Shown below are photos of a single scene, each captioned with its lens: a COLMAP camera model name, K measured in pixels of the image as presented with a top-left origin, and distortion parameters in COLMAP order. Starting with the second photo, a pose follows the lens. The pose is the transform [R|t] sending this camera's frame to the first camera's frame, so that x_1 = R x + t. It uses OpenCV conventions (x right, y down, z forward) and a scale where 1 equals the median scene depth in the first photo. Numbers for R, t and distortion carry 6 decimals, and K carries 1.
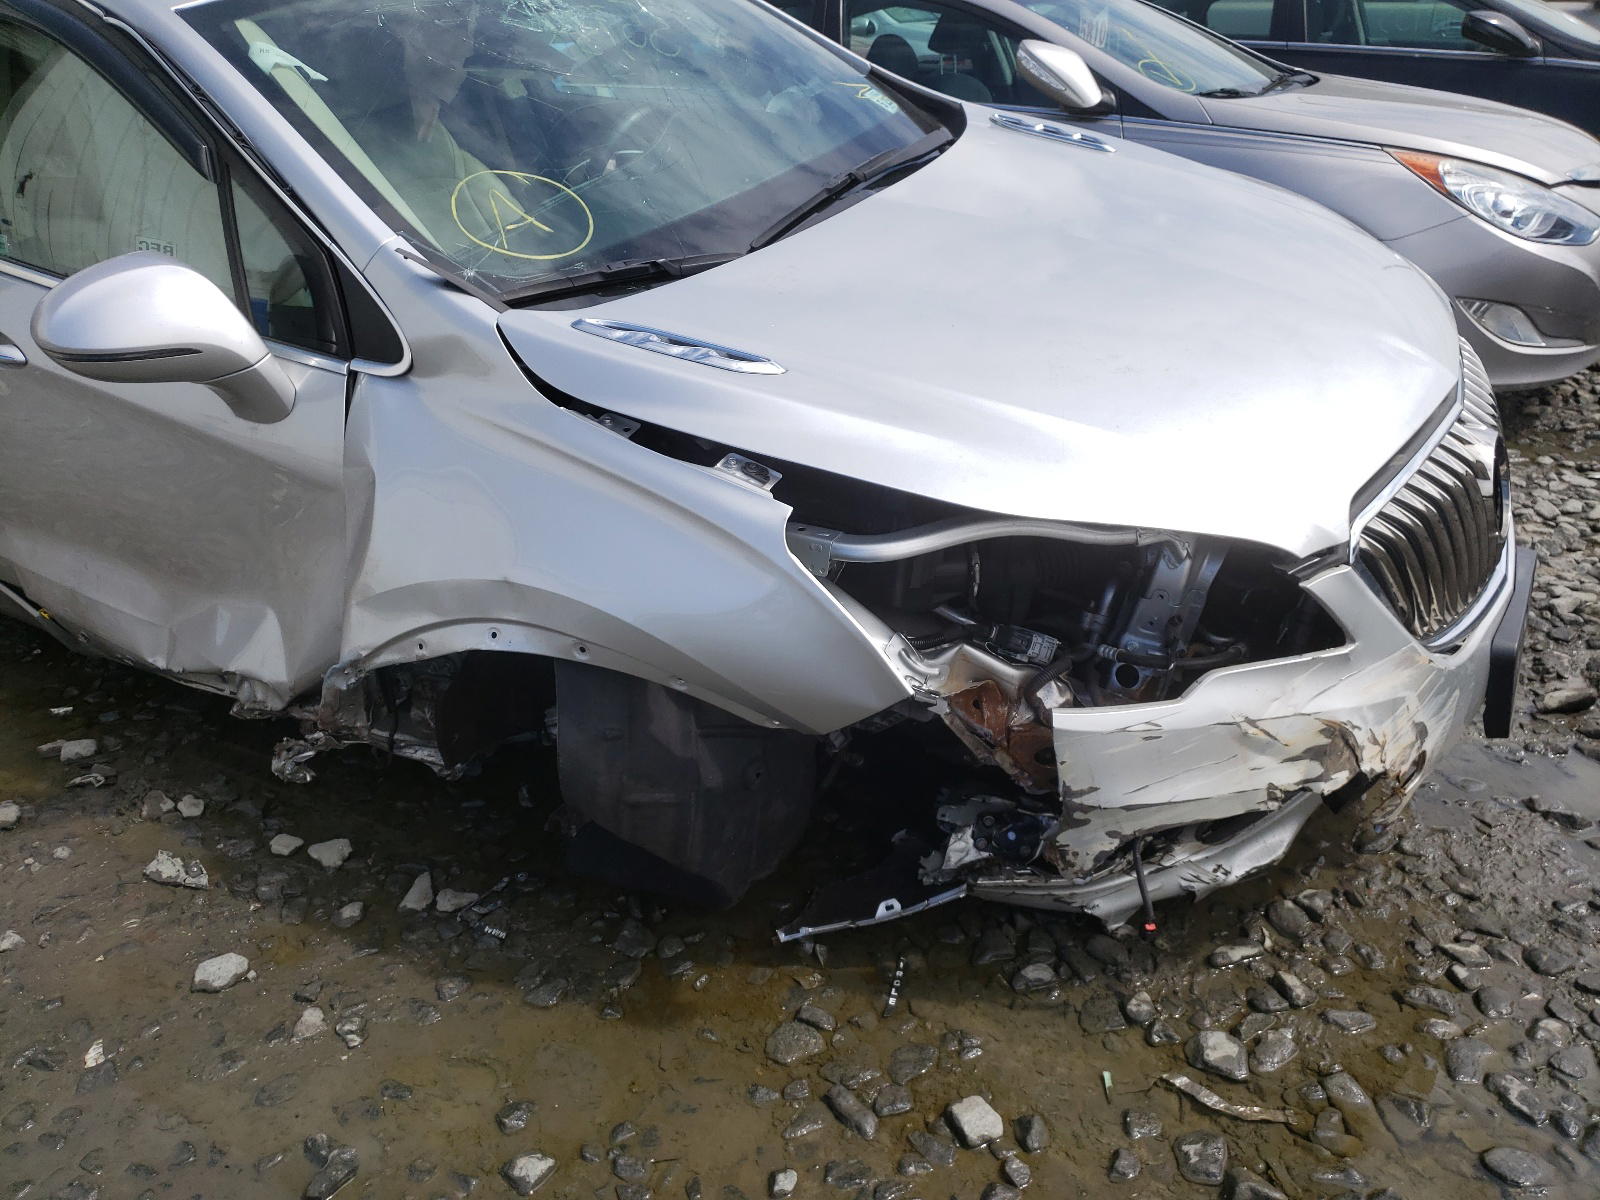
lens RADIAL K [[1210.4, 0, 804.0], [0, 1210.4, 592.9], [0, 0, 1]] dist [-0.009346, 0.026742]
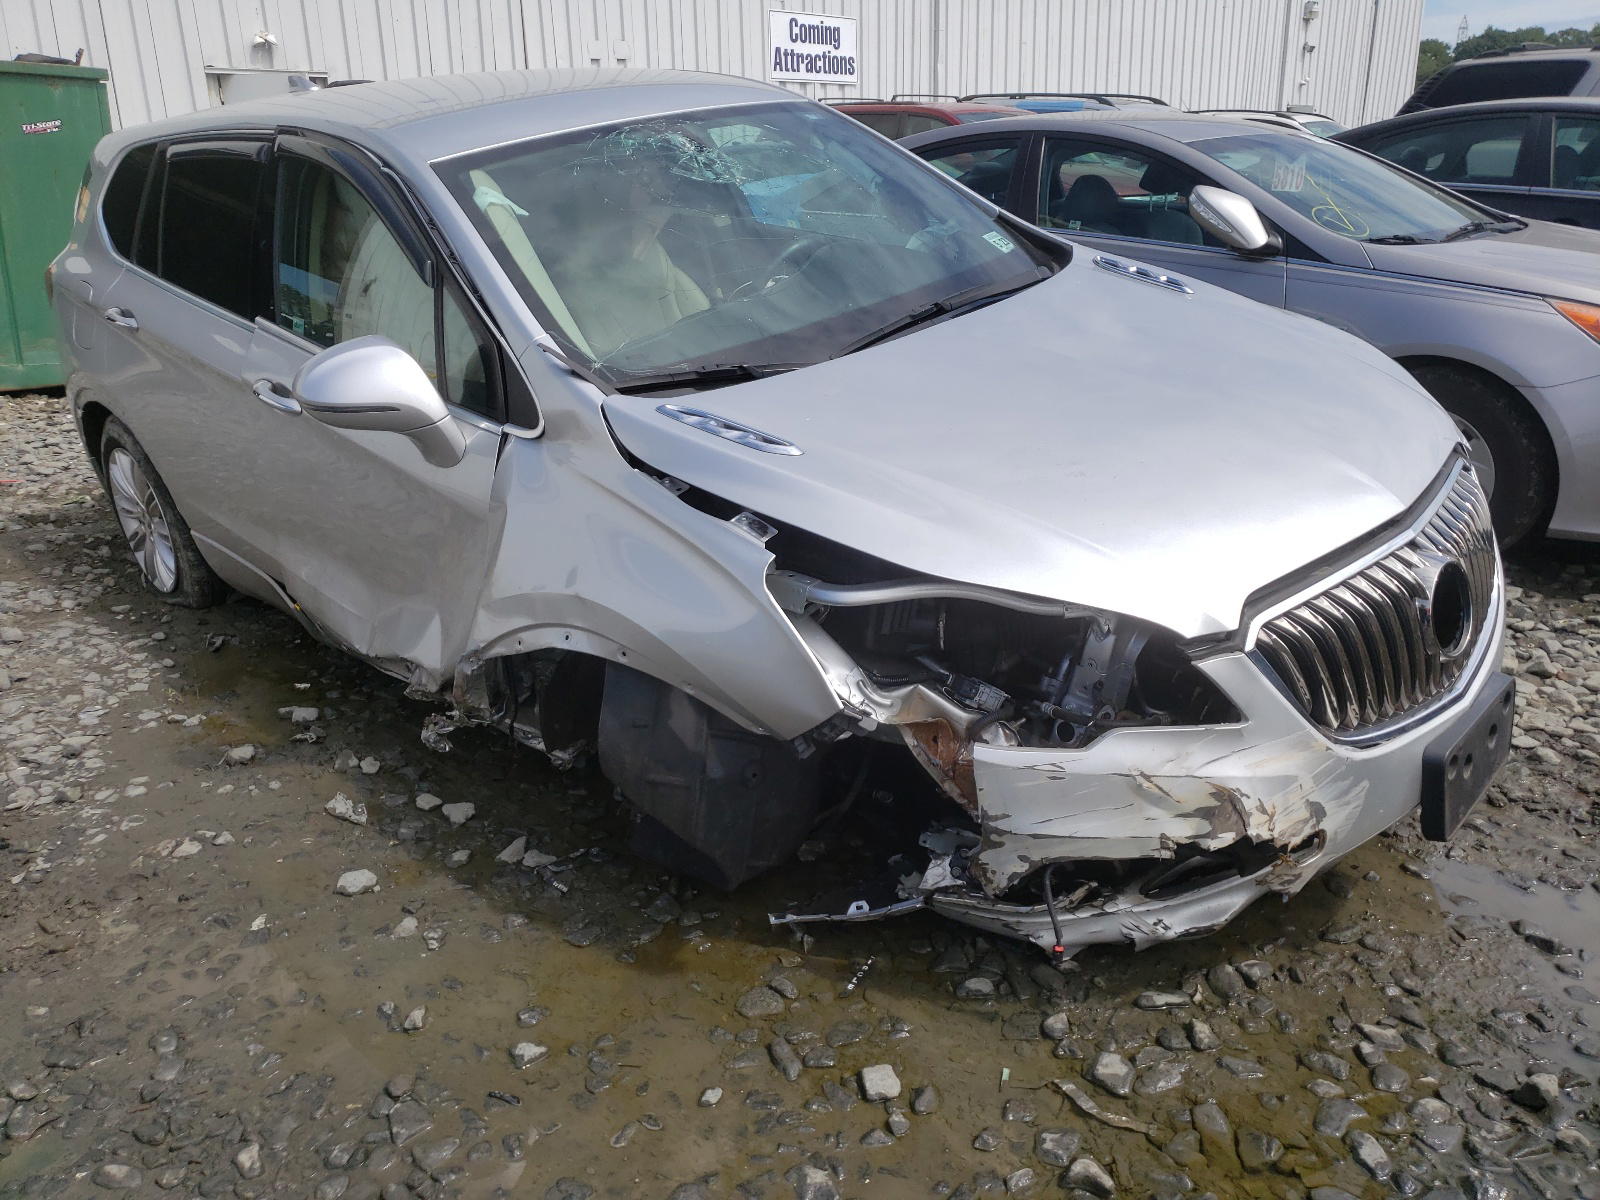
lens RADIAL K [[1210.4, 0, 799.5], [0, 1210.4, 595.0], [0, 0, 1]] dist [-0.009346, 0.026742]
pose [[0.970223, 0.099571, -0.220801, 0.252483], [-0.117548, 0.990611, -0.069802, 0.047331], [0.211778, 0.093678, 0.972818, -0.201576]]
